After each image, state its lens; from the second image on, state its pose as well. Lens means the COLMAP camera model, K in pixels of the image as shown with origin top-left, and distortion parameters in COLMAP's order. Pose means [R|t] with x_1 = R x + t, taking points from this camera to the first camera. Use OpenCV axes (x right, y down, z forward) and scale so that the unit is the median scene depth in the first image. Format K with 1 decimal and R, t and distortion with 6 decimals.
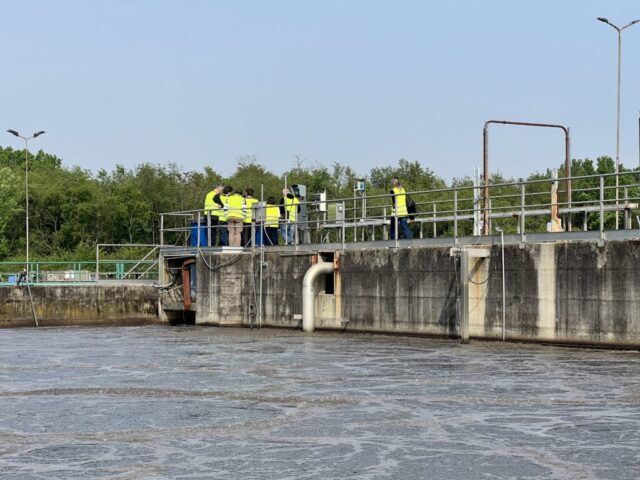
lens RADIAL K [[1447.1, 0, 321.2], [0, 1447.1, 241.5], [0, 0, 1]] dist [0.051037, 0.000000]
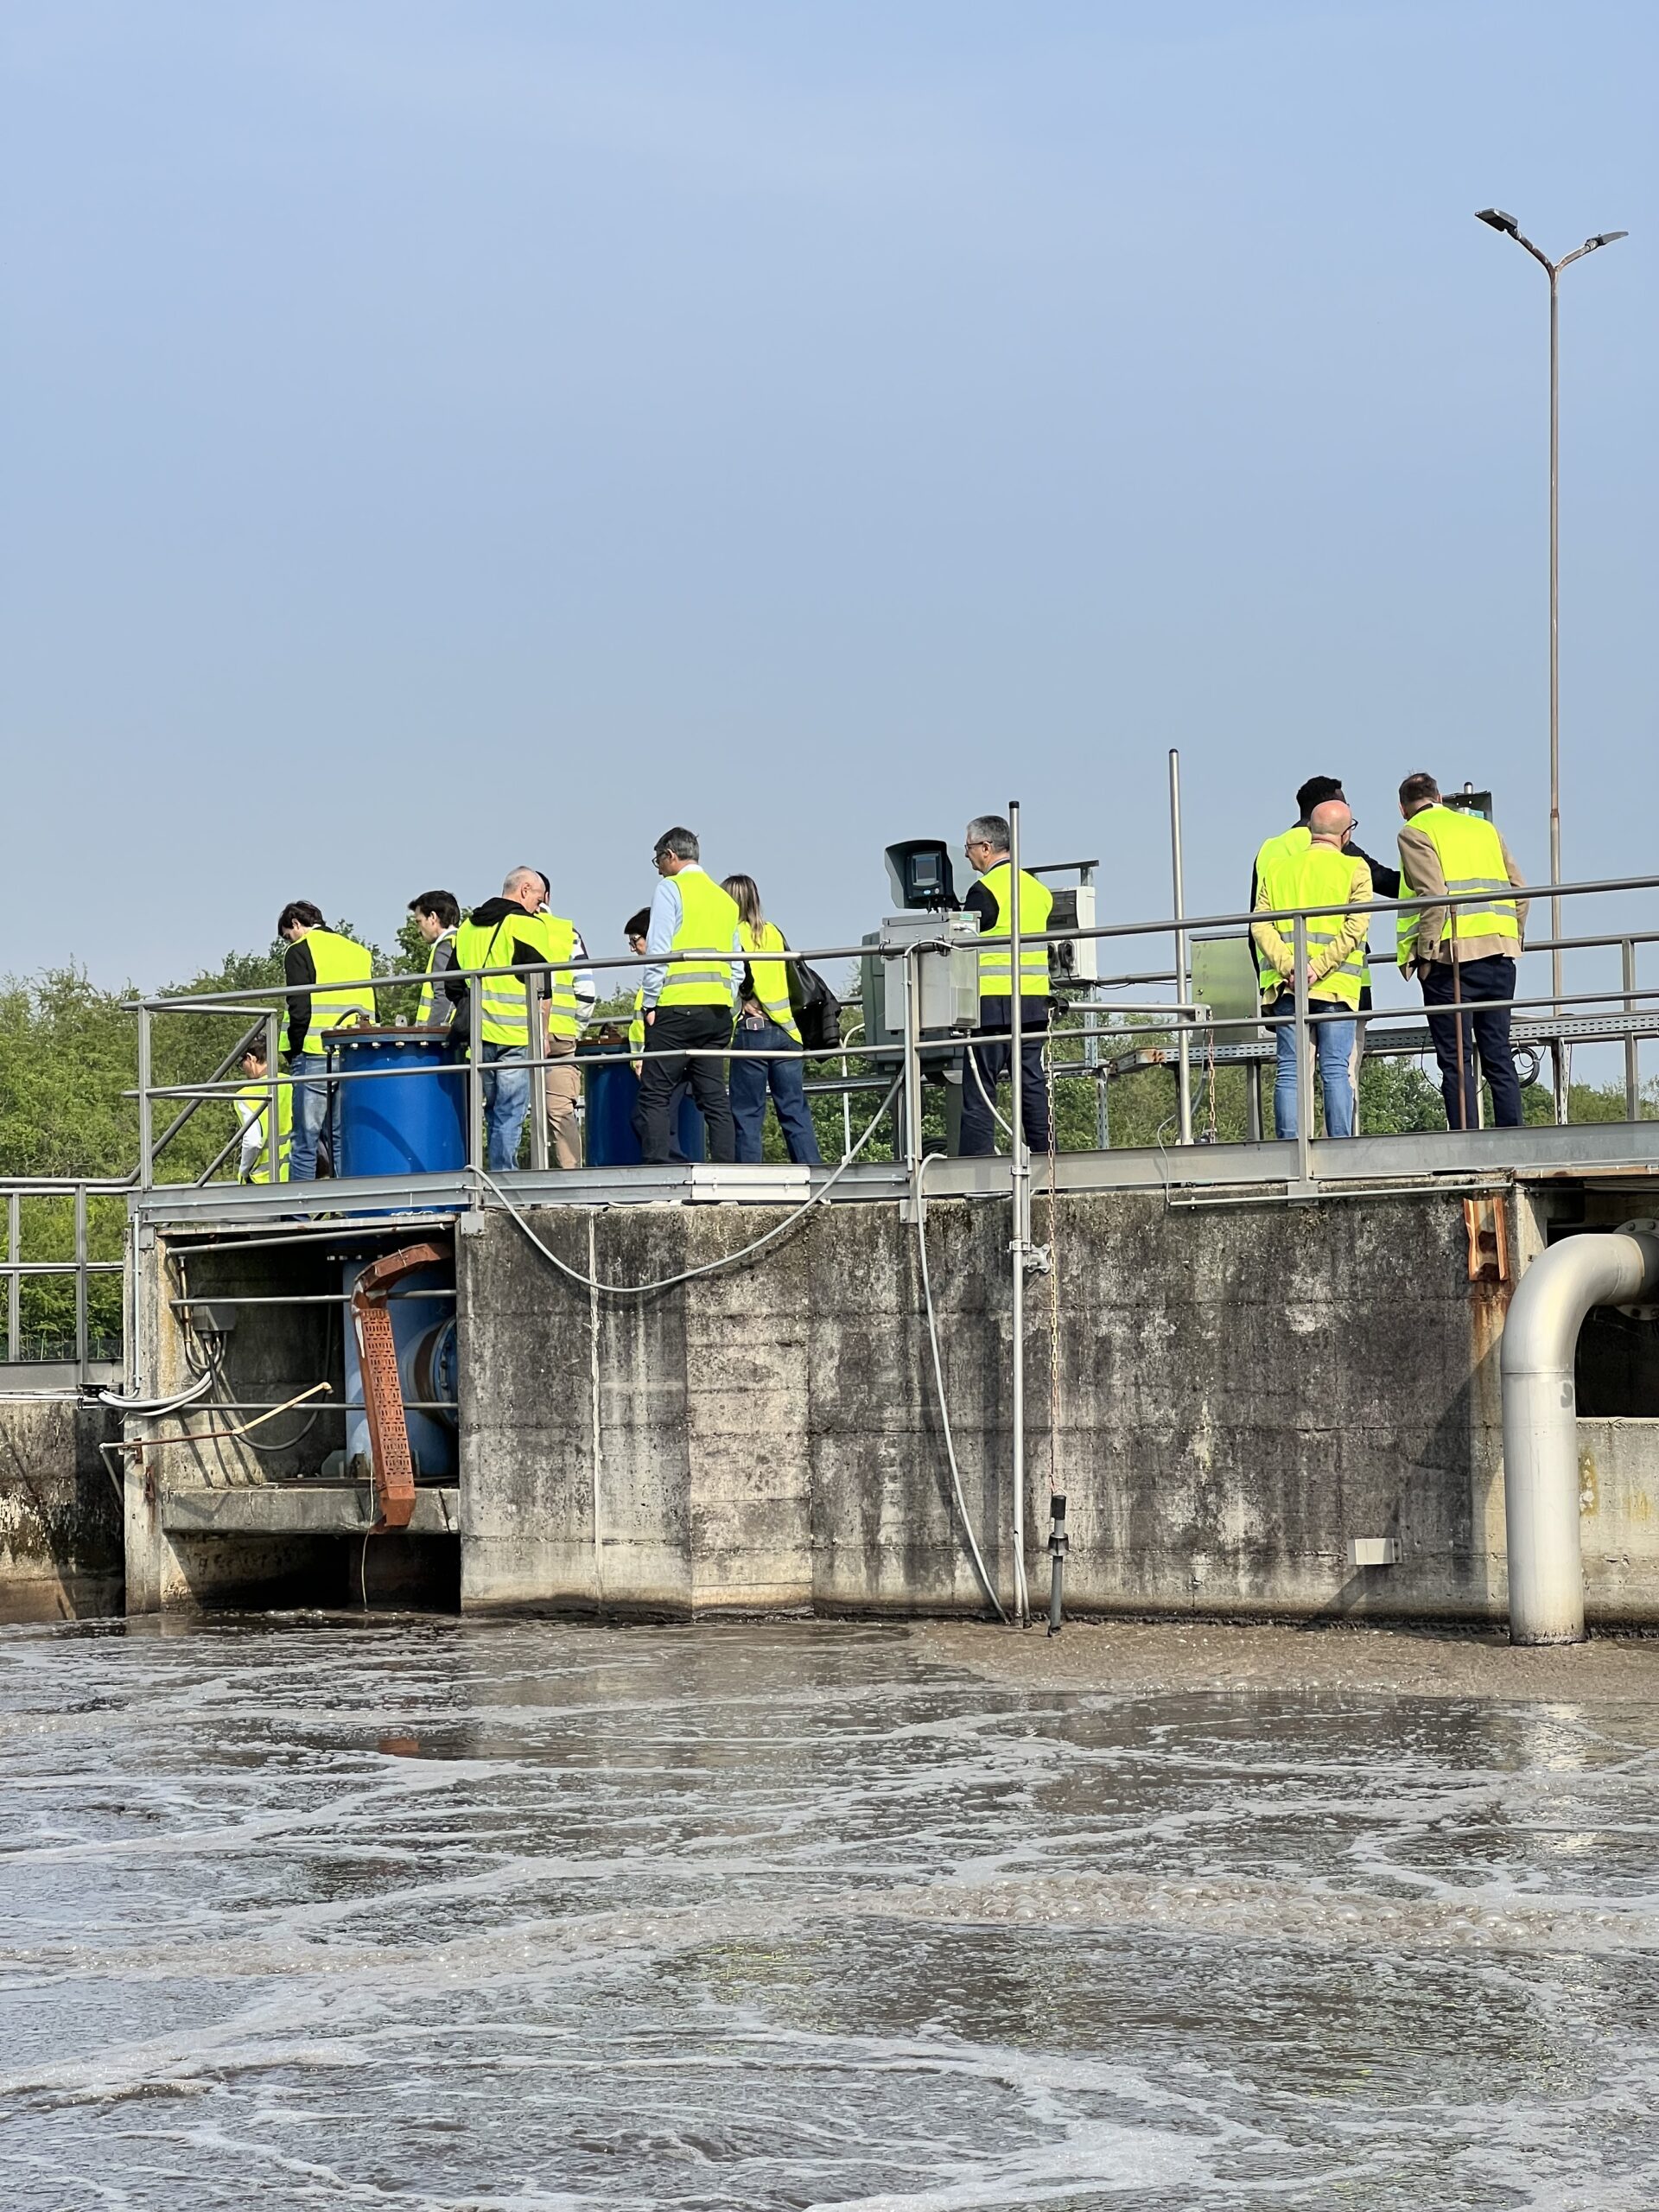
lens RADIAL K [[5001.7, 0, 828.8], [0, 5001.7, 1102.2], [0, 0, 1]] dist [0.051037, 0.000000]
pose [[0.940378, -0.001811, 0.340126, -0.271533], [0.011231, 0.999606, -0.025728, 0.011920], [-0.339946, 0.028014, 0.940028, 0.430553]]
